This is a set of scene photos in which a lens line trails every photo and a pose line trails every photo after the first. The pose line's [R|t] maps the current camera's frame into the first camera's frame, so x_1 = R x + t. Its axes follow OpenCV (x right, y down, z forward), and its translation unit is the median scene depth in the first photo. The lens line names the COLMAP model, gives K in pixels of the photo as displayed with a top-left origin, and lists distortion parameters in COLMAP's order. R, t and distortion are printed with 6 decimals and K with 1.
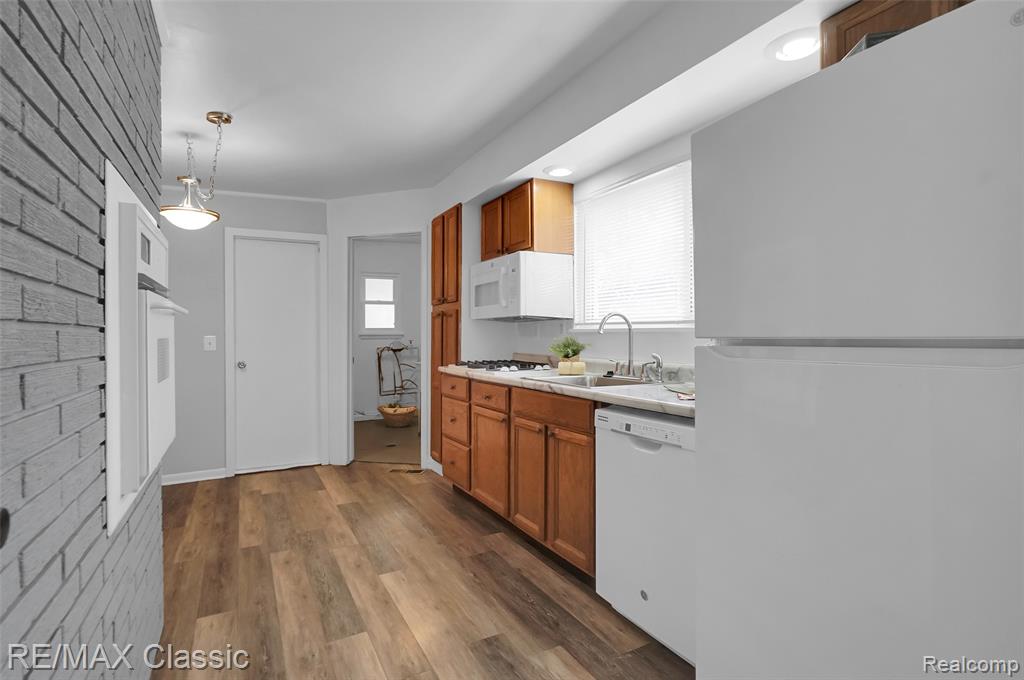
lens RADIAL K [[511.2, 0, 502.3], [0, 511.2, 342.1], [0, 0, 1]] dist [-0.039524, 0.016542]
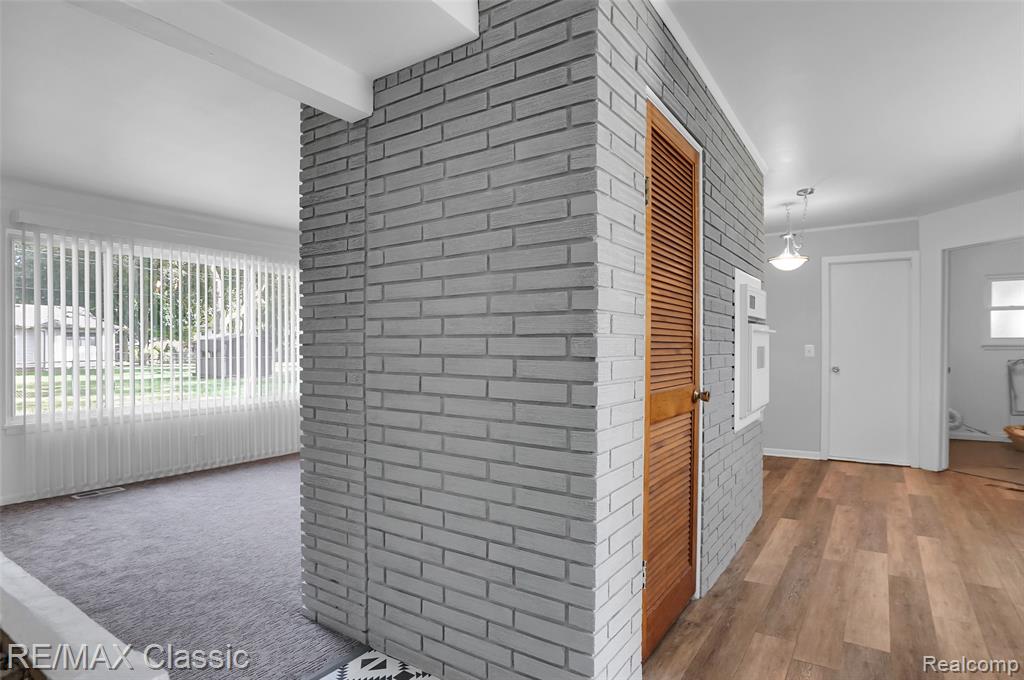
lens RADIAL K [[552.1, 0, 500.0], [0, 552.1, 344.0], [0, 0, 1]] dist [-0.046063, 0.017578]
pose [[0.465602, 0.001791, -0.884992, 0.356287], [-0.014744, 0.999875, -0.005733, 0.004640], [0.884871, 0.015717, 0.465570, -0.428692]]
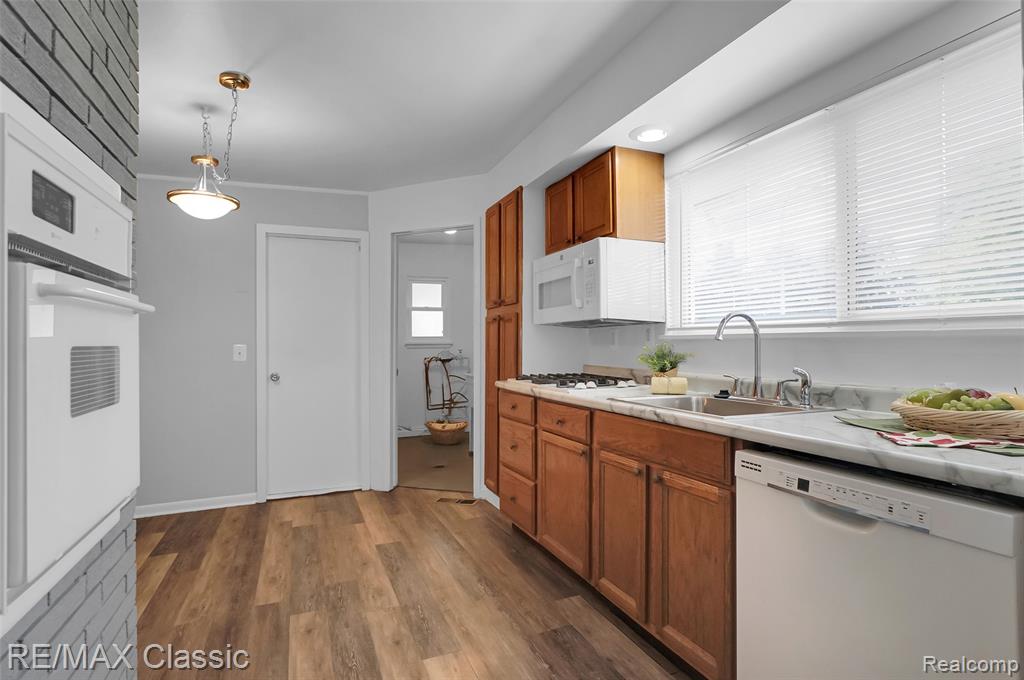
lens RADIAL K [[511.2, 0, 502.3], [0, 511.2, 342.1], [0, 0, 1]] dist [-0.039524, 0.016542]
pose [[0.995814, -0.002093, -0.091379, -0.043327], [0.000465, 0.999841, -0.017832, -0.001072], [0.091402, 0.017715, 0.995657, 0.194454]]
